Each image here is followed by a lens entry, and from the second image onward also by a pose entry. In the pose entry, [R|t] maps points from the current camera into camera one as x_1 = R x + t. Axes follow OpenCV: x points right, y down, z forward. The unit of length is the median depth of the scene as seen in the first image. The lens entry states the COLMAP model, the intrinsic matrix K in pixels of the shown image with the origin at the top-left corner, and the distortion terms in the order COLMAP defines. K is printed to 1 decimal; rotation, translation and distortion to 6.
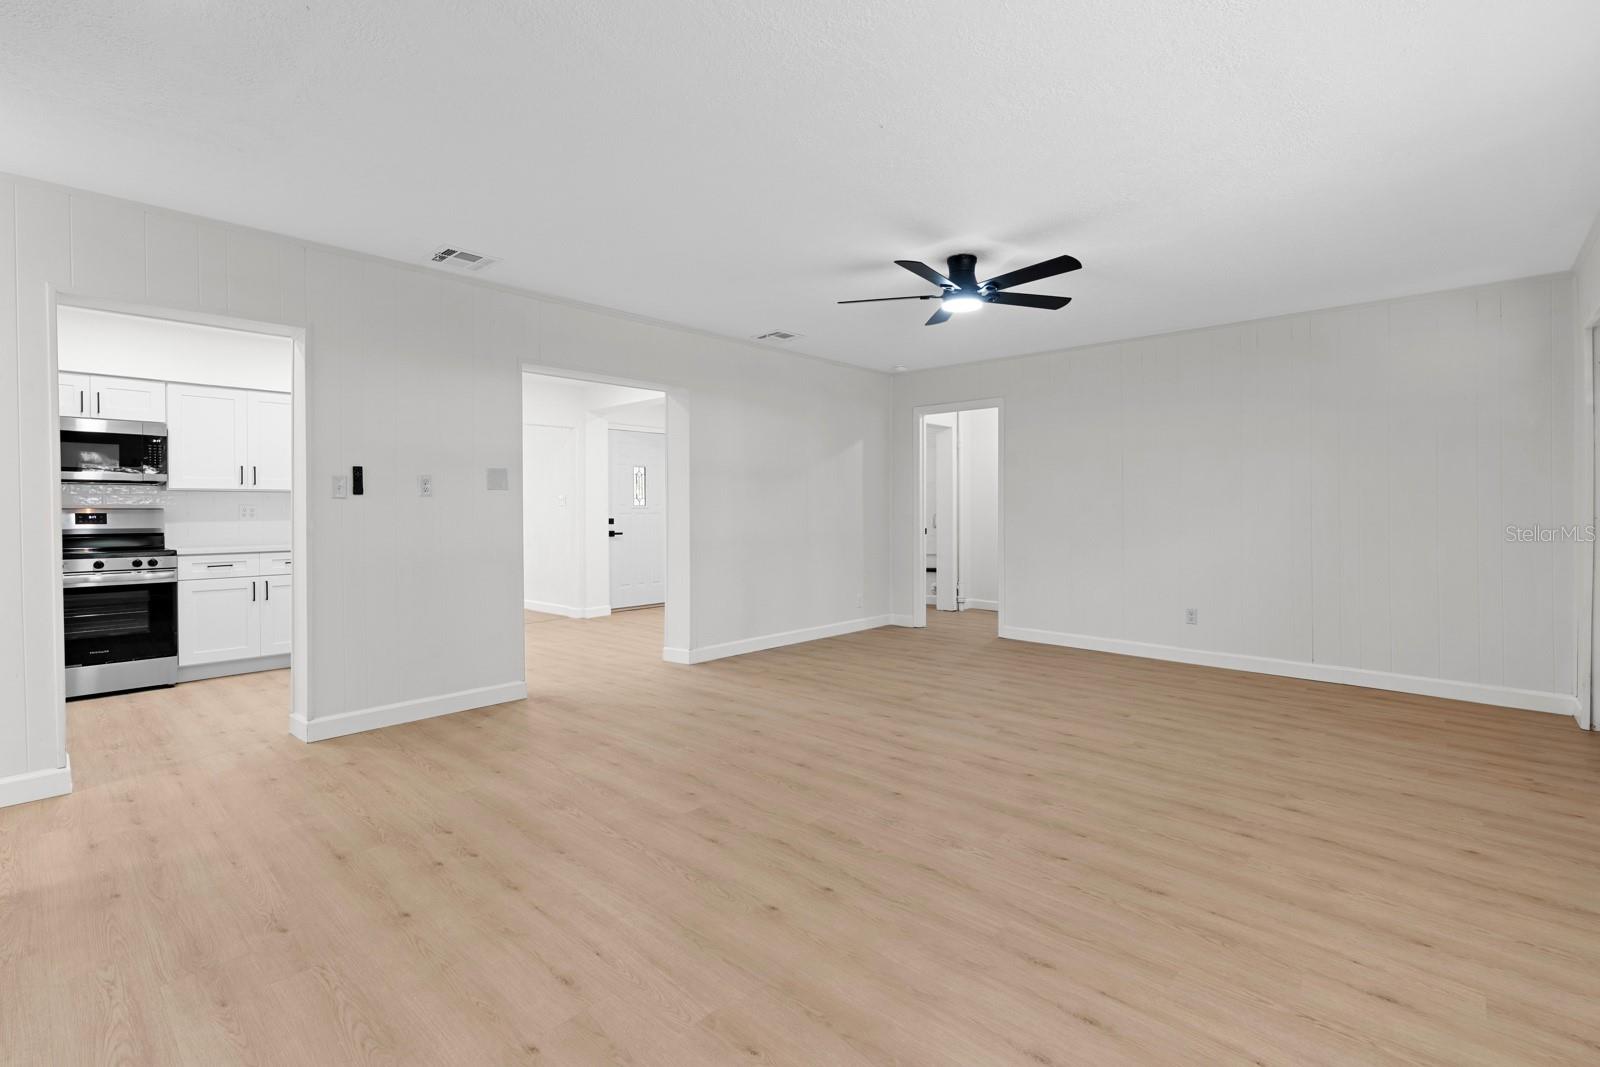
lens RADIAL K [[727.0, 0, 799.2], [0, 727.0, 521.3], [0, 0, 1]] dist [-0.003984, 0.002127]
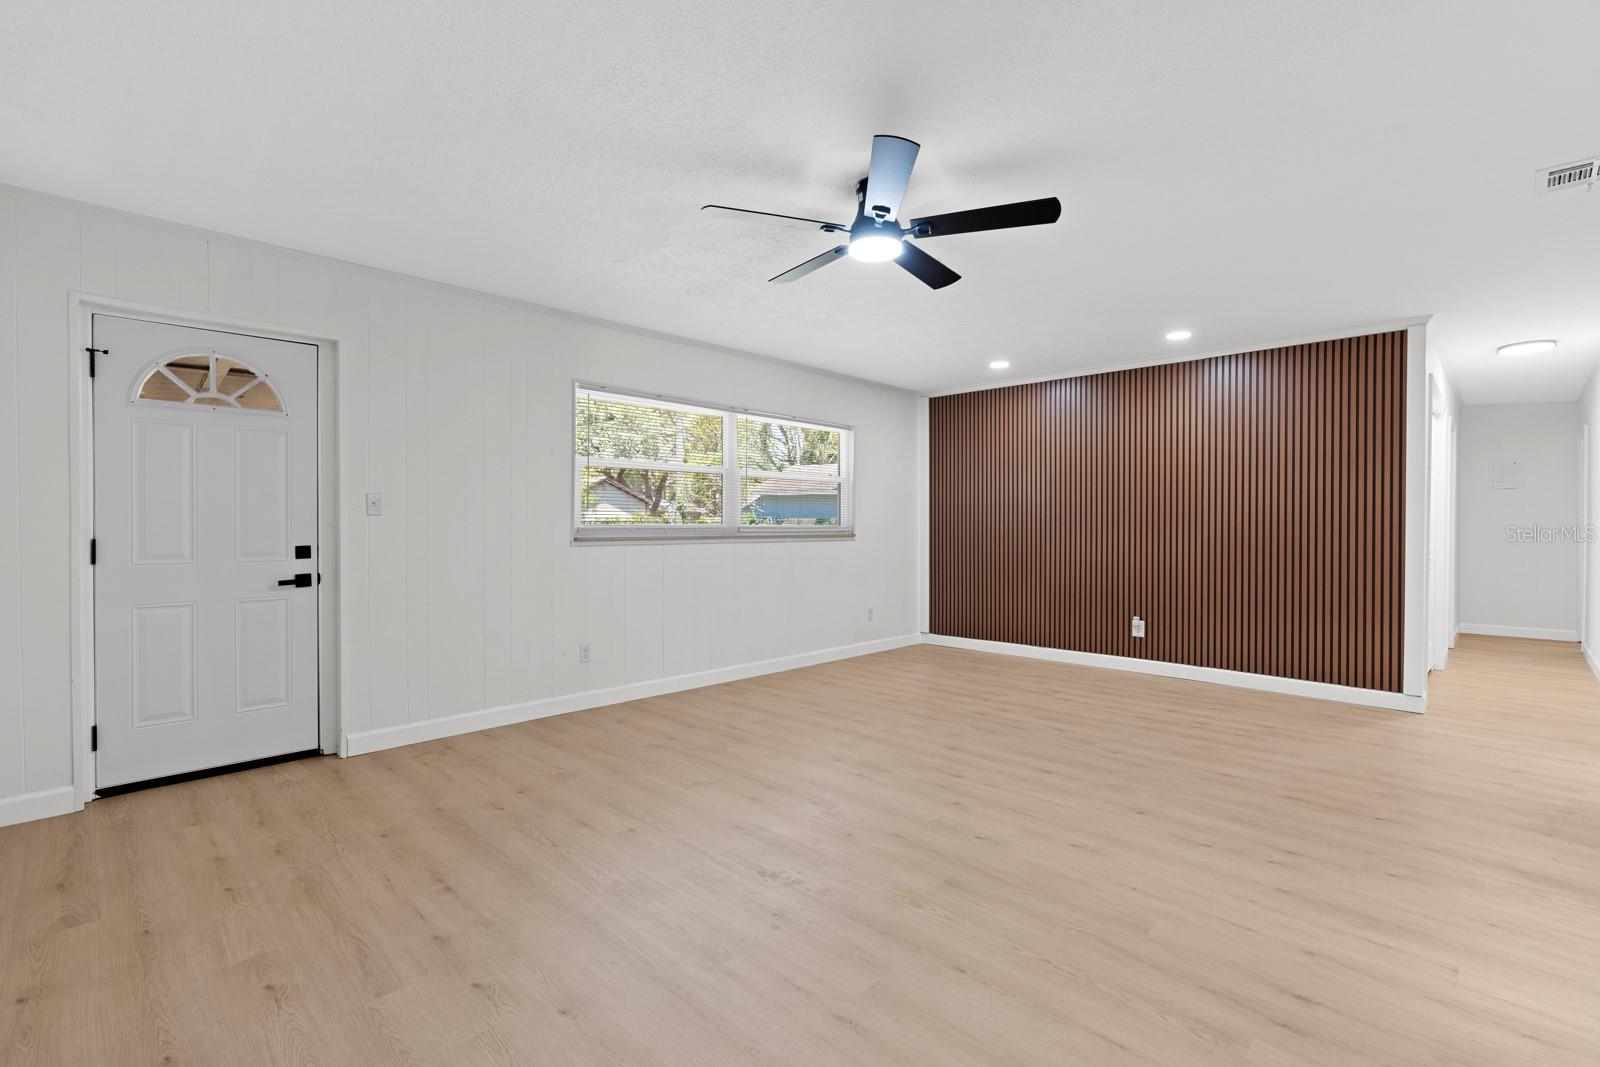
lens RADIAL K [[727.0, 0, 800.5], [0, 727.0, 524.7], [0, 0, 1]] dist [-0.003984, 0.002127]
pose [[-0.999533, -0.001775, 0.030521, 0.347452], [-0.001054, 0.999720, 0.023622, -0.050864], [-0.030554, 0.023579, -0.999255, 2.171922]]
